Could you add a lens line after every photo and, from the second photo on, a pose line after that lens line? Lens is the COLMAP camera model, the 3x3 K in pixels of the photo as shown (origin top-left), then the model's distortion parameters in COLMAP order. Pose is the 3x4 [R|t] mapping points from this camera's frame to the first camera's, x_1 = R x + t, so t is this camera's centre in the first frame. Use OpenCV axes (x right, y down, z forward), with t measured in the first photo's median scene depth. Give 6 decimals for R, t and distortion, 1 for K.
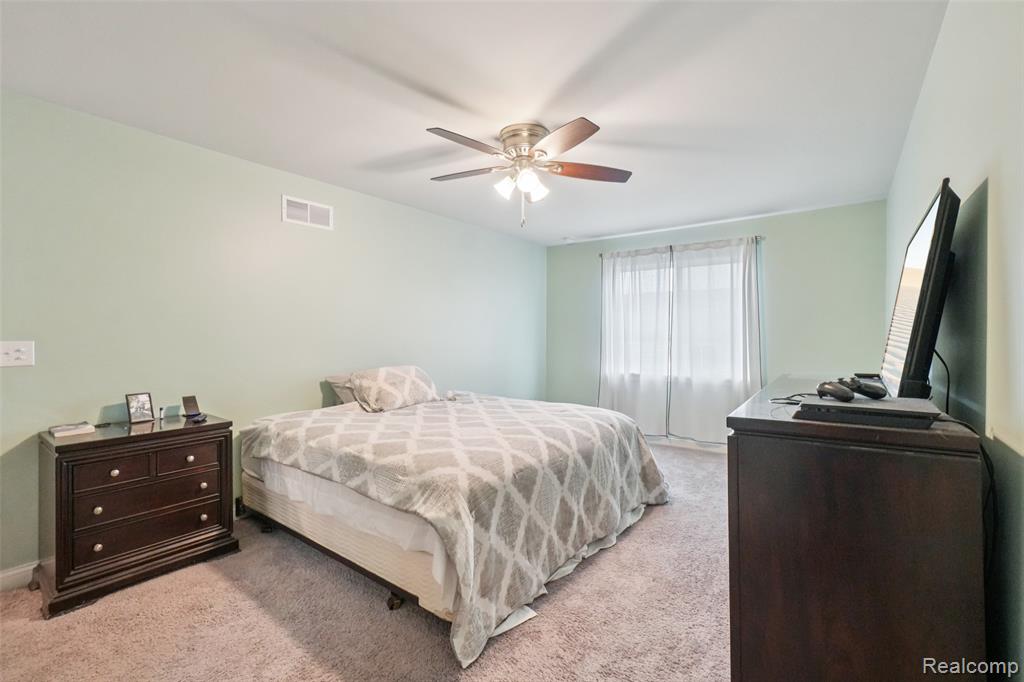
lens RADIAL K [[444.6, 0, 511.7], [0, 444.6, 336.7], [0, 0, 1]] dist [-0.002262, -0.000093]
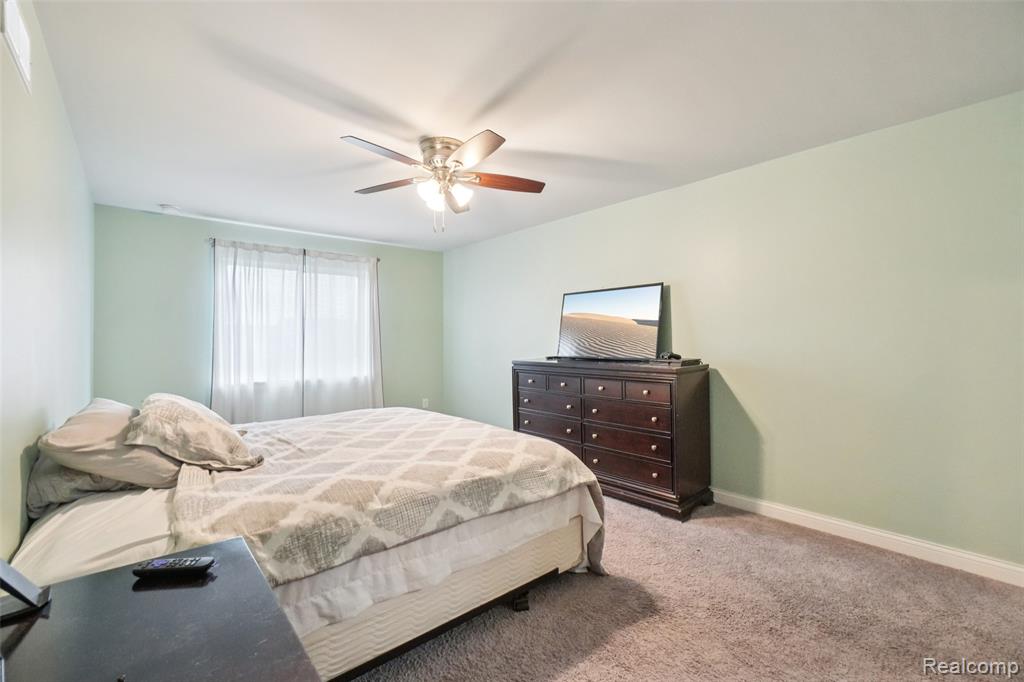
lens RADIAL K [[444.6, 0, 511.7], [0, 444.6, 336.7], [0, 0, 1]] dist [-0.002262, -0.000093]
pose [[0.205521, 0.003644, 0.978646, -0.966195], [0.008170, 0.999952, -0.005439, 0.001614], [-0.978619, 0.009113, 0.205481, 0.630314]]
